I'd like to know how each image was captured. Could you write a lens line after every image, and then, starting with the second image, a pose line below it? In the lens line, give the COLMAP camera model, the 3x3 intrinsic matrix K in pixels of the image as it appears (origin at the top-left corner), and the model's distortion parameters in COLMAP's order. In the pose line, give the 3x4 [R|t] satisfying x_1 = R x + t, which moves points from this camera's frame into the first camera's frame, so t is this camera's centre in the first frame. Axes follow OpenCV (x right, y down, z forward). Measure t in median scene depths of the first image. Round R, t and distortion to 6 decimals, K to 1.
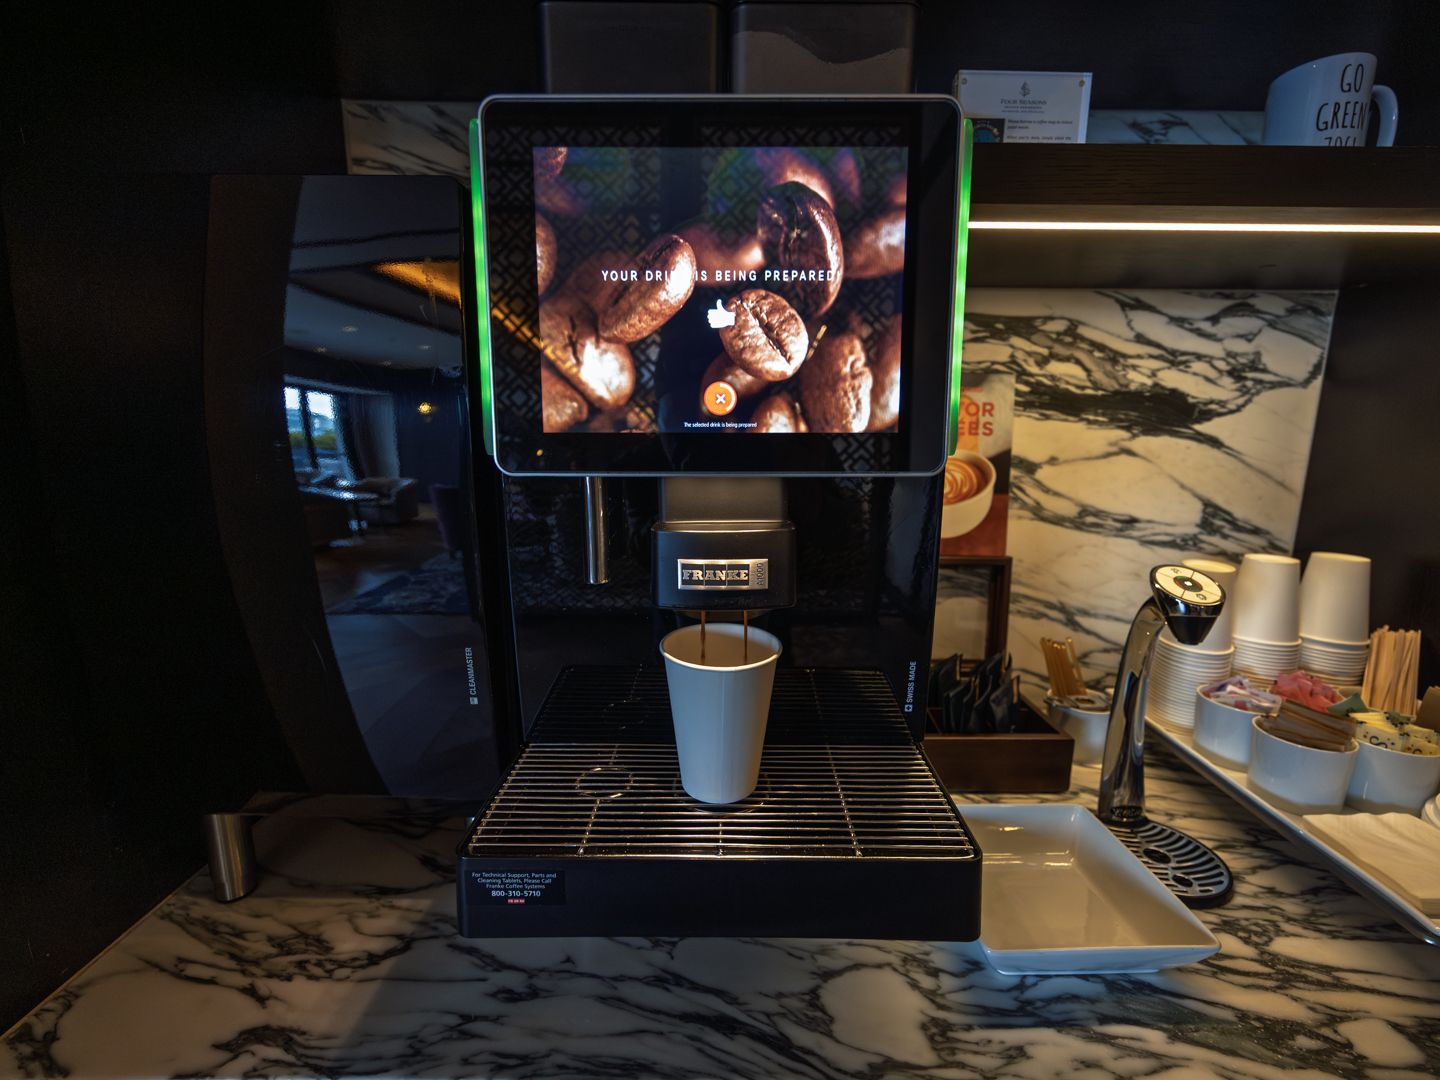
lens RADIAL K [[640.9, 0, 720.0], [0, 640.9, 540.0], [0, 0, 1]] dist [0.010585, 0.000887]
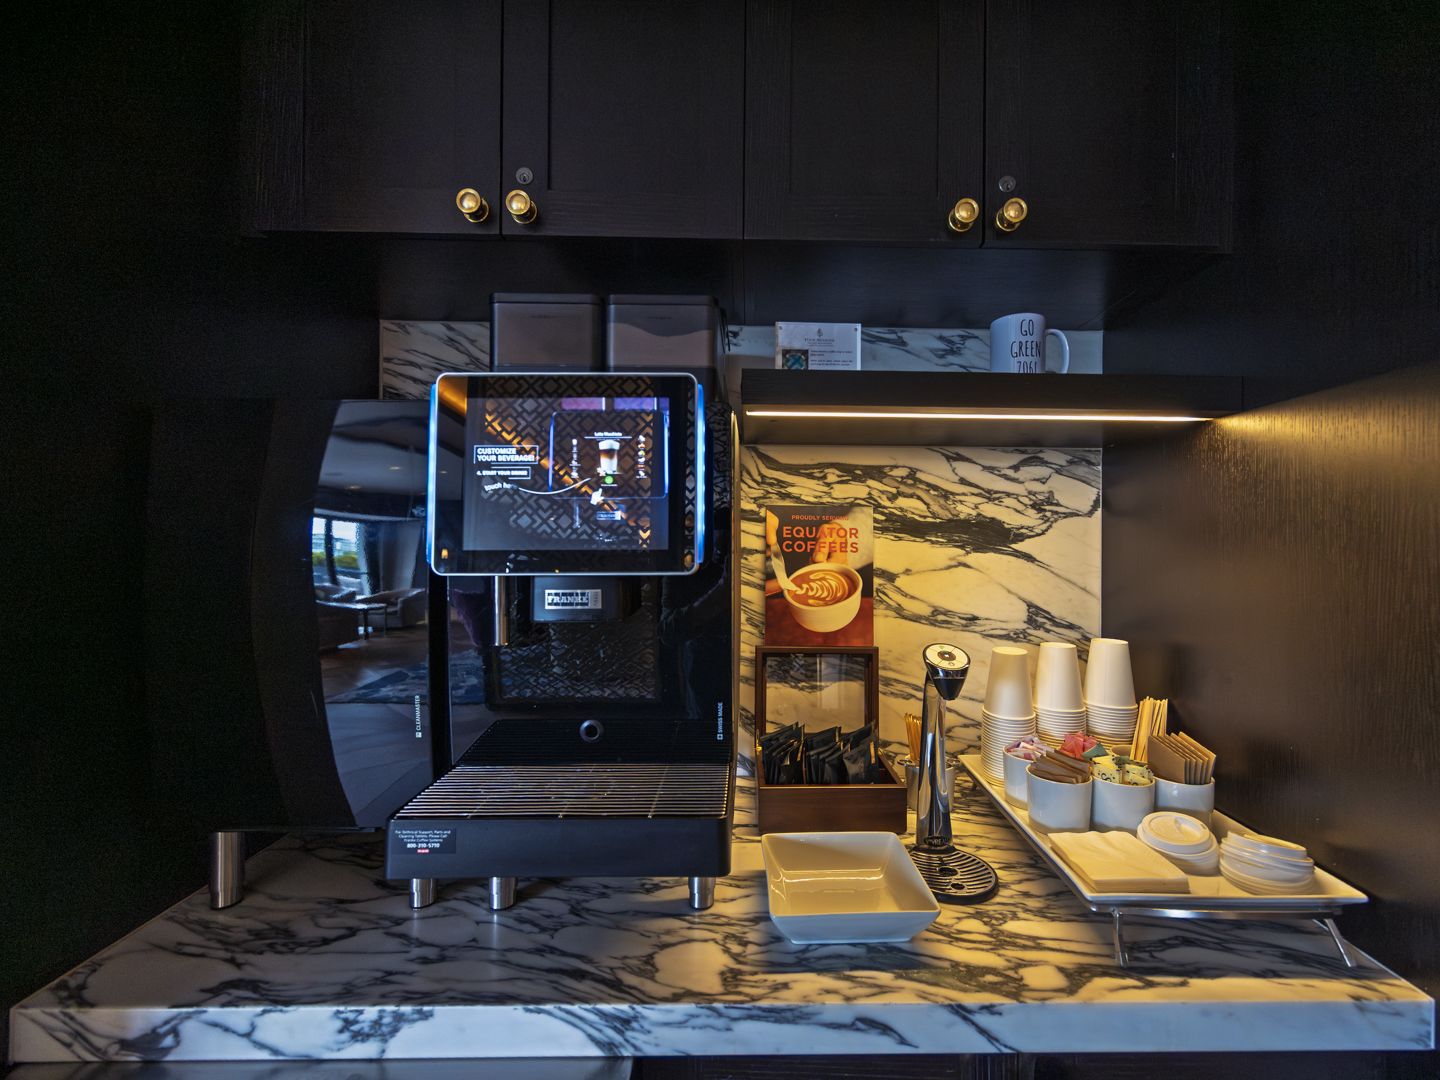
lens RADIAL K [[590.5, 0, 720.0], [0, 590.5, 540.0], [0, 0, 1]] dist [0.011787, -0.000460]
pose [[0.999895, -0.002095, 0.014331, 0.137278], [0.004696, 0.982925, -0.183947, 0.034769], [-0.013701, 0.183995, 0.982832, -0.197240]]
